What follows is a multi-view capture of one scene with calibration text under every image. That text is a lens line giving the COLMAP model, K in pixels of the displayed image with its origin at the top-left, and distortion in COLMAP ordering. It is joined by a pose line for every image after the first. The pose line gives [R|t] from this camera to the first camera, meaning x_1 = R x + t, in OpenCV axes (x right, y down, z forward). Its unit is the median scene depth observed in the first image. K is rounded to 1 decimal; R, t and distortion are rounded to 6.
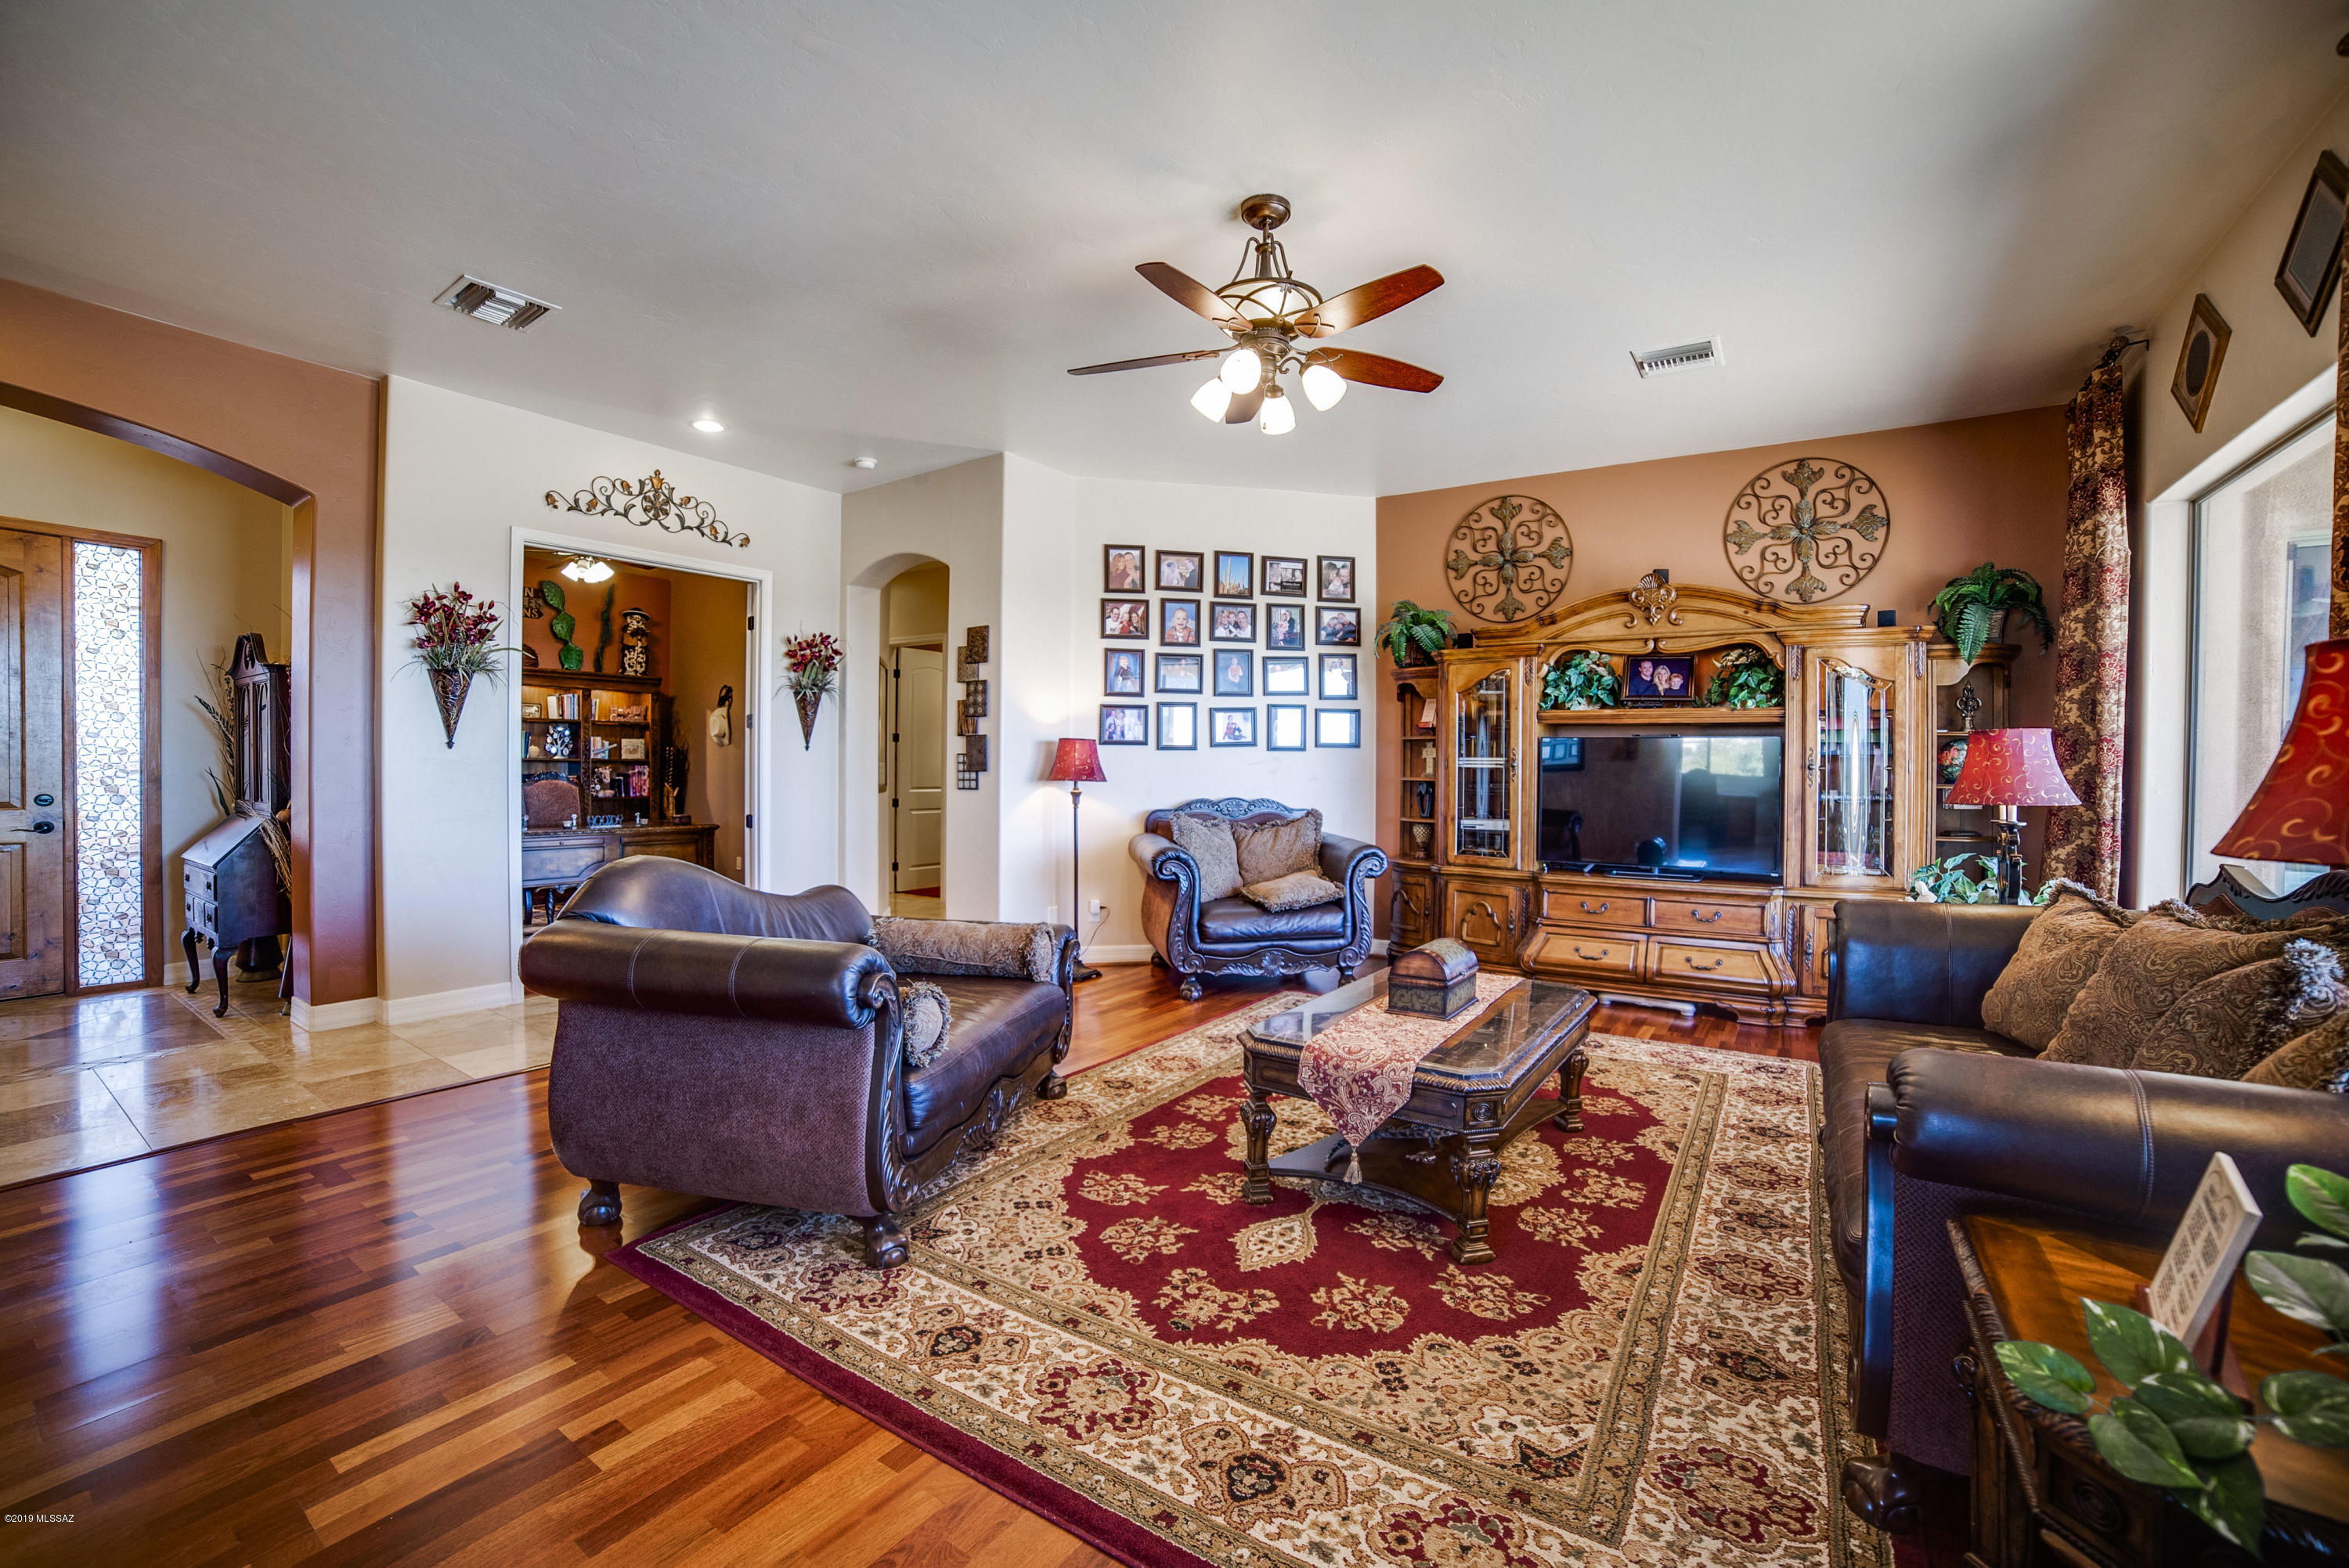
lens RADIAL K [[975.8, 0, 1184.4], [0, 975.8, 780.9], [0, 0, 1]] dist [-0.107942, 0.037956]
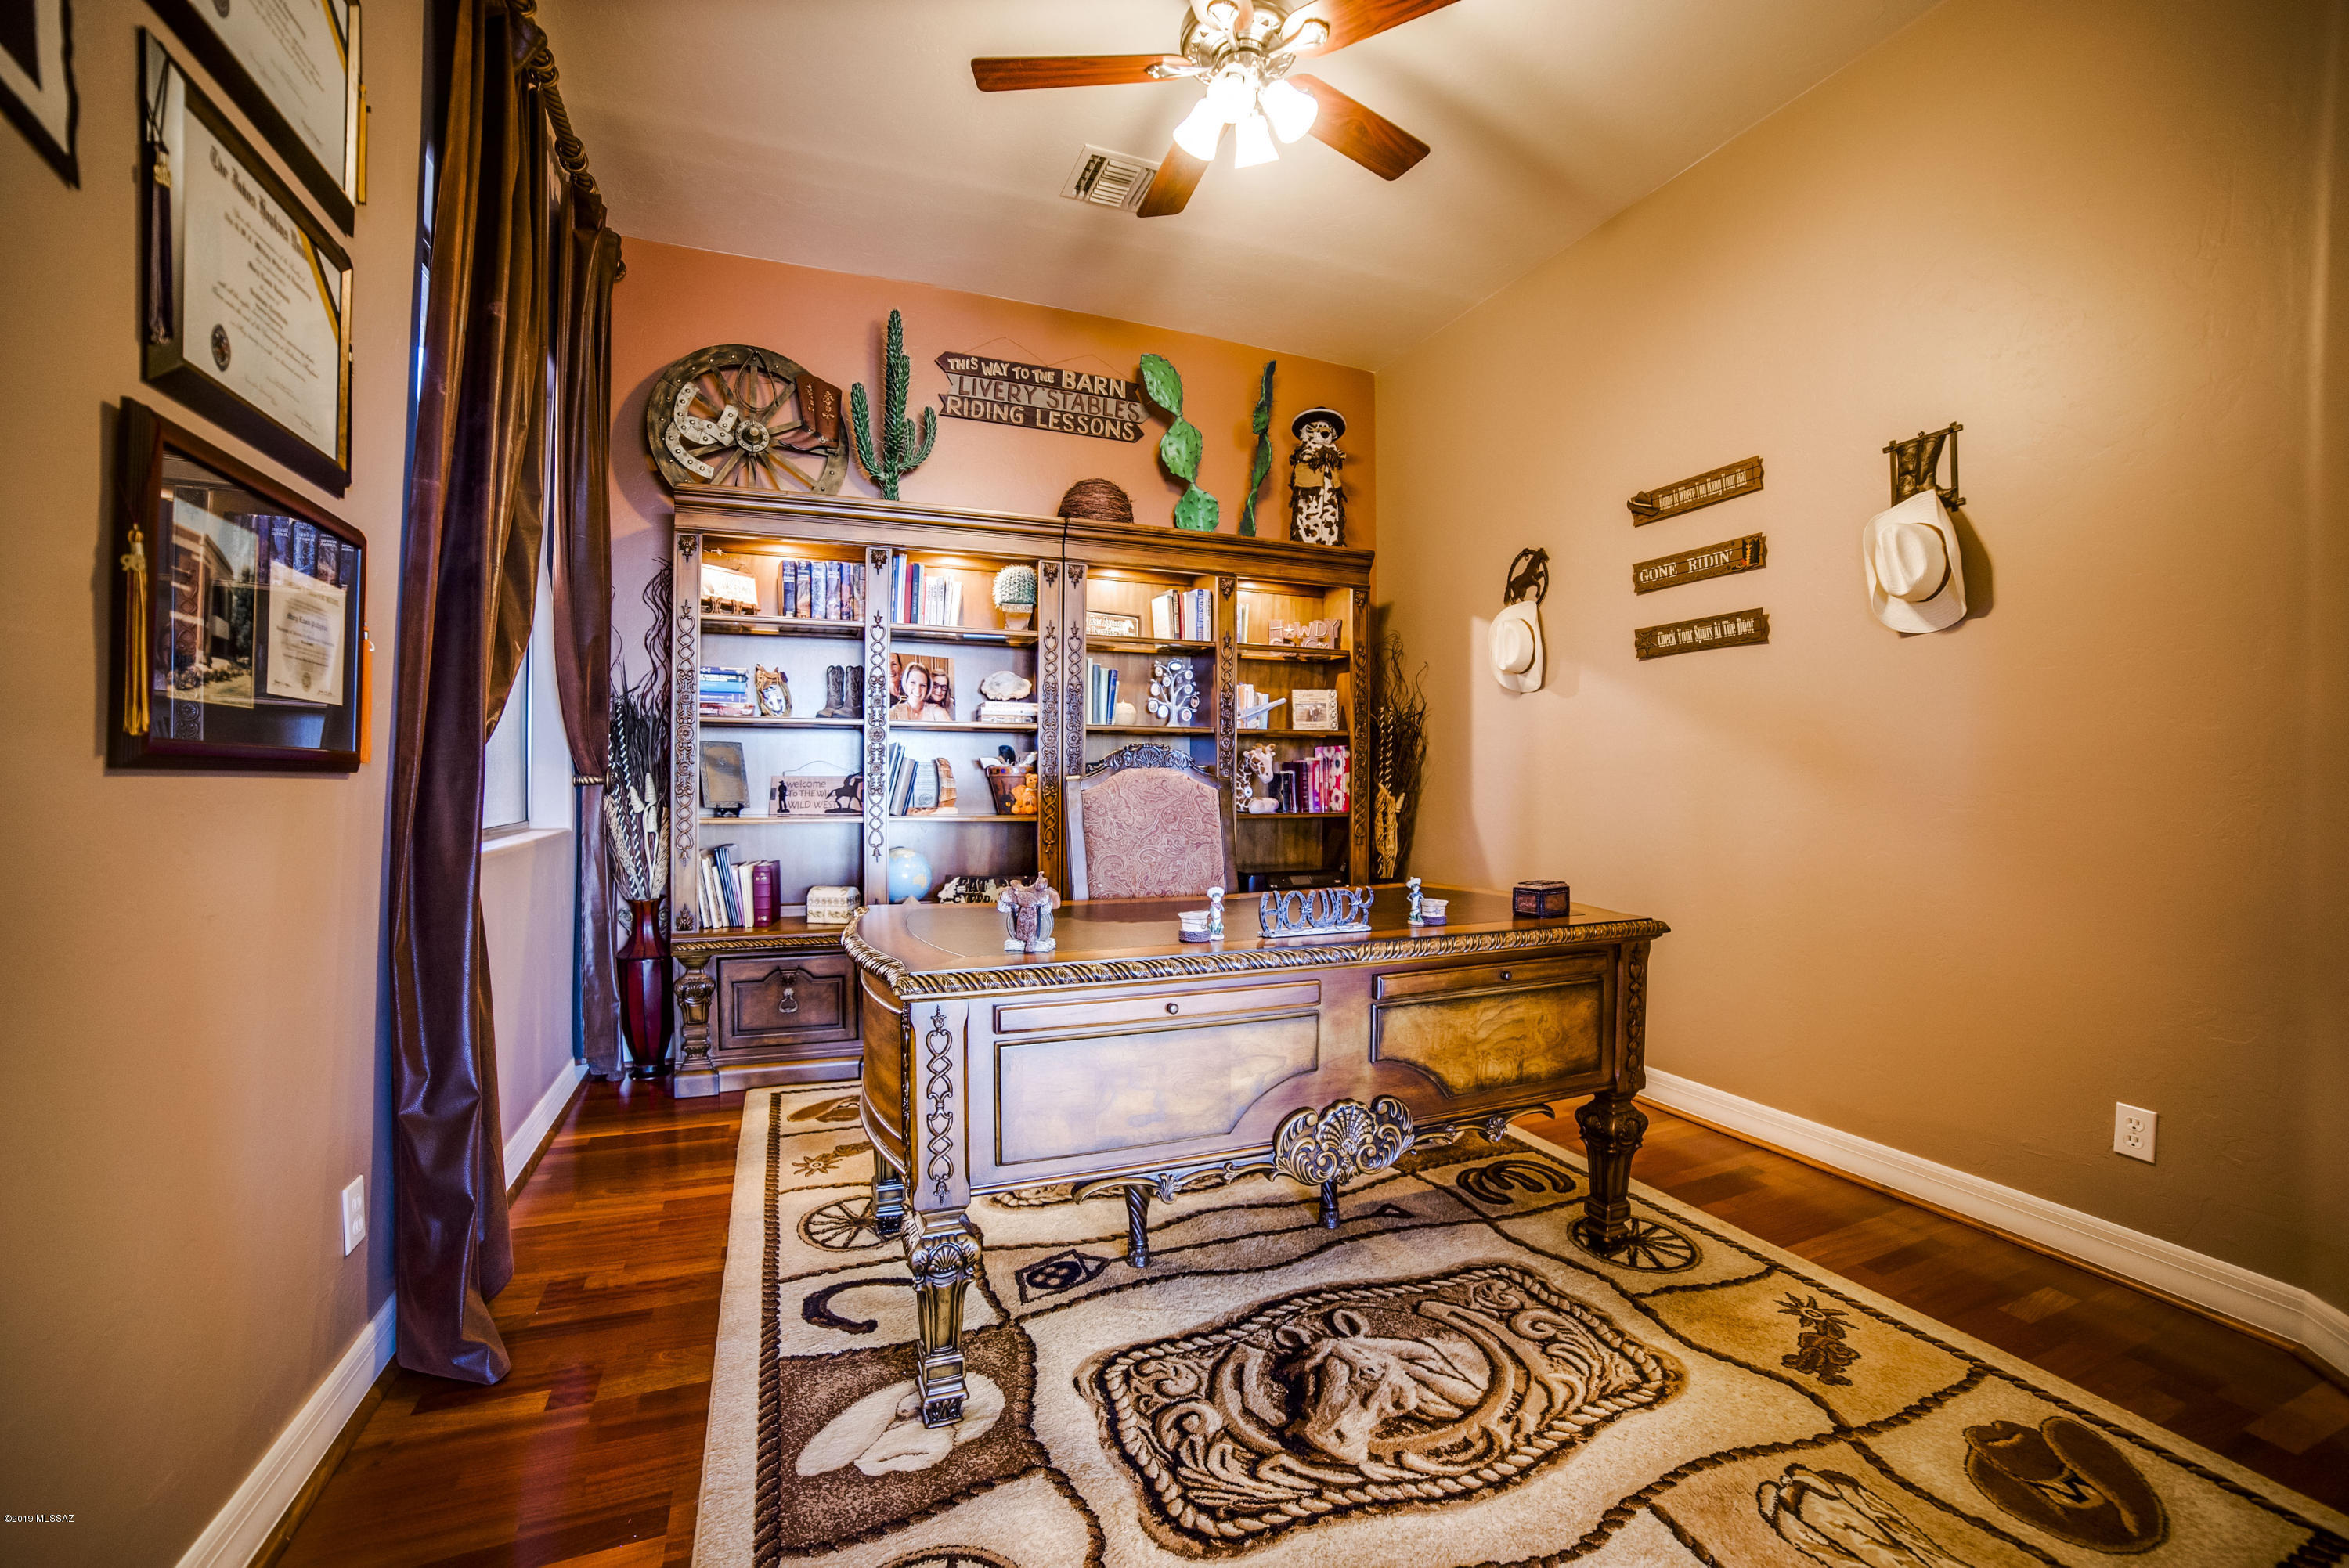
lens RADIAL K [[975.8, 0, 1184.4], [0, 975.8, 780.9], [0, 0, 1]] dist [-0.107942, 0.037956]
pose [[0.834964, -0.000992, -0.550303, -0.381010], [-0.006426, 0.999913, -0.011553, 0.007056], [0.550267, 0.013182, 0.834885, 0.575618]]
